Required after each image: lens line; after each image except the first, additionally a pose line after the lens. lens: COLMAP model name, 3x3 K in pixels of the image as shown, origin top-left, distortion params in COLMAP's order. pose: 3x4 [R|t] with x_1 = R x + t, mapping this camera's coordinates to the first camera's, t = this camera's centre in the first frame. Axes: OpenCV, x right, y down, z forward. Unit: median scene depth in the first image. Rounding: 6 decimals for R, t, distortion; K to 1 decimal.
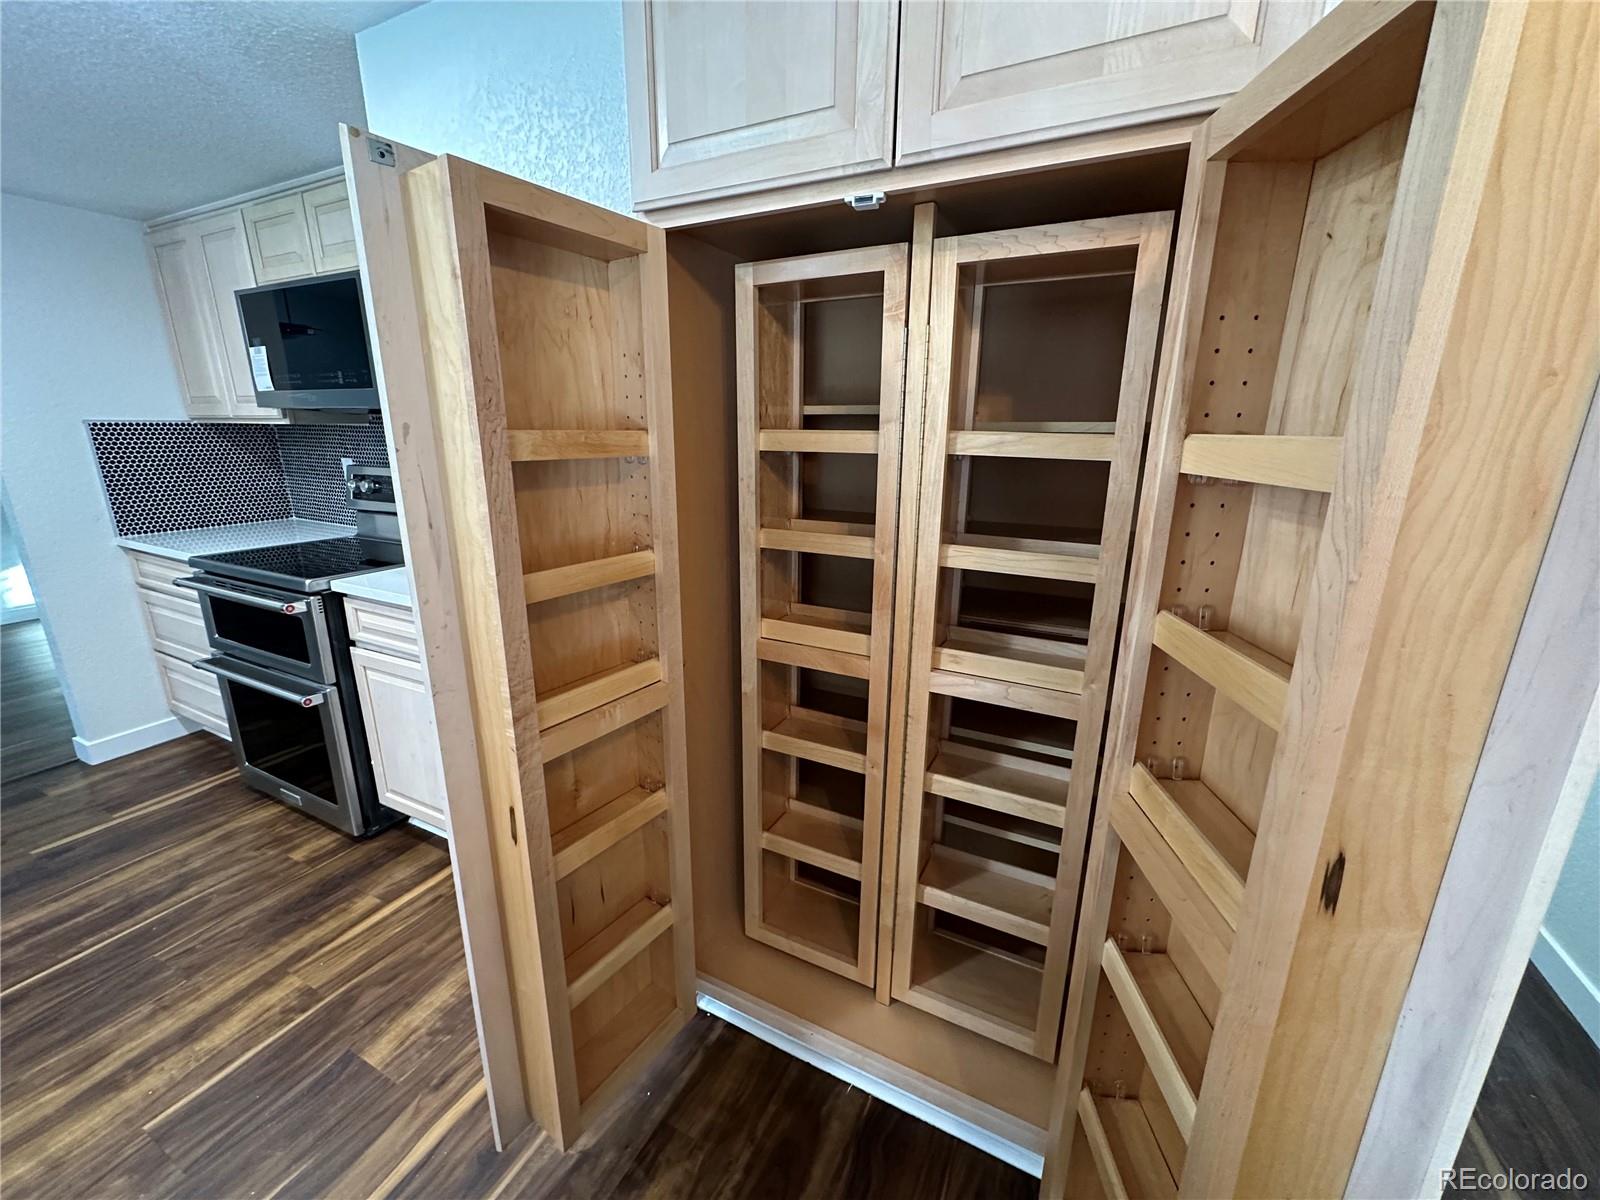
lens RADIAL K [[639.9, 0, 804.7], [0, 639.9, 594.3], [0, 0, 1]] dist [-0.004233, -0.000207]
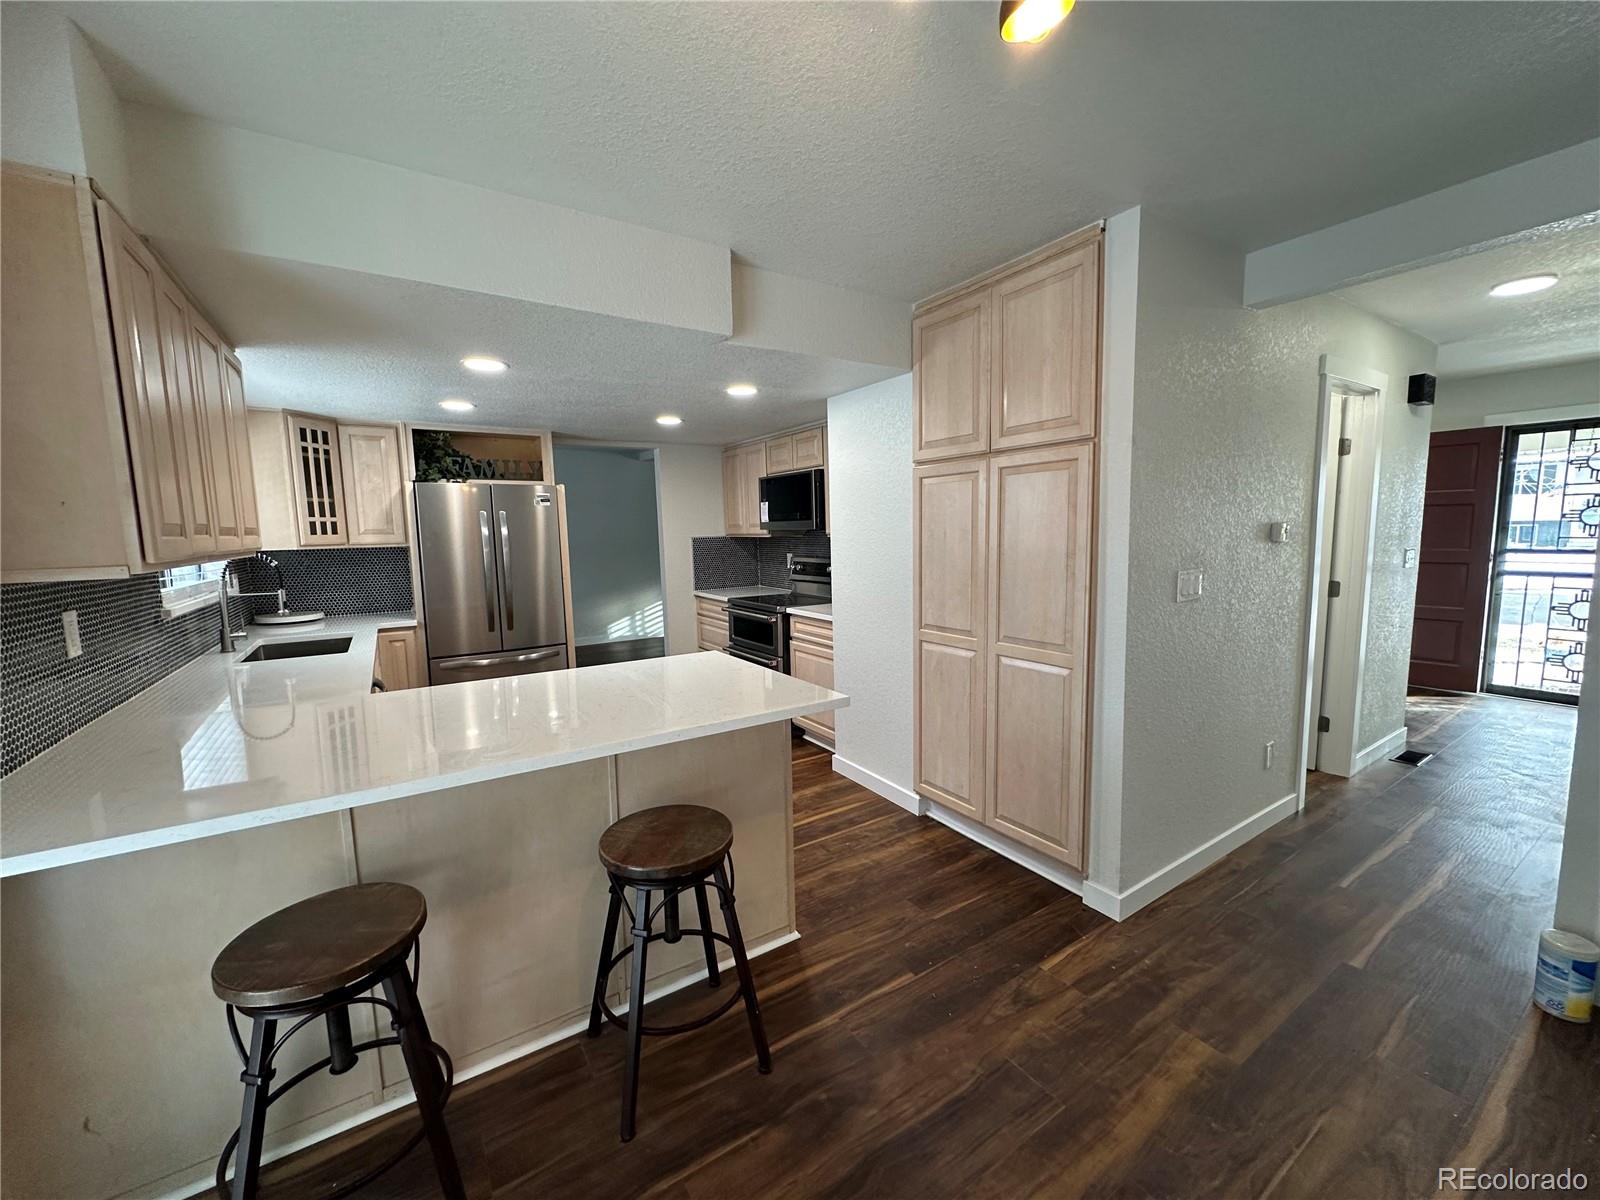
lens RADIAL K [[639.9, 0, 808.5], [0, 639.9, 599.4], [0, 0, 1]] dist [-0.004233, -0.000207]
pose [[0.866971, 0.030399, -0.497431, 0.342562], [-0.102441, 0.987693, -0.118185, 0.169746], [0.487717, 0.153421, 0.859415, -0.711837]]
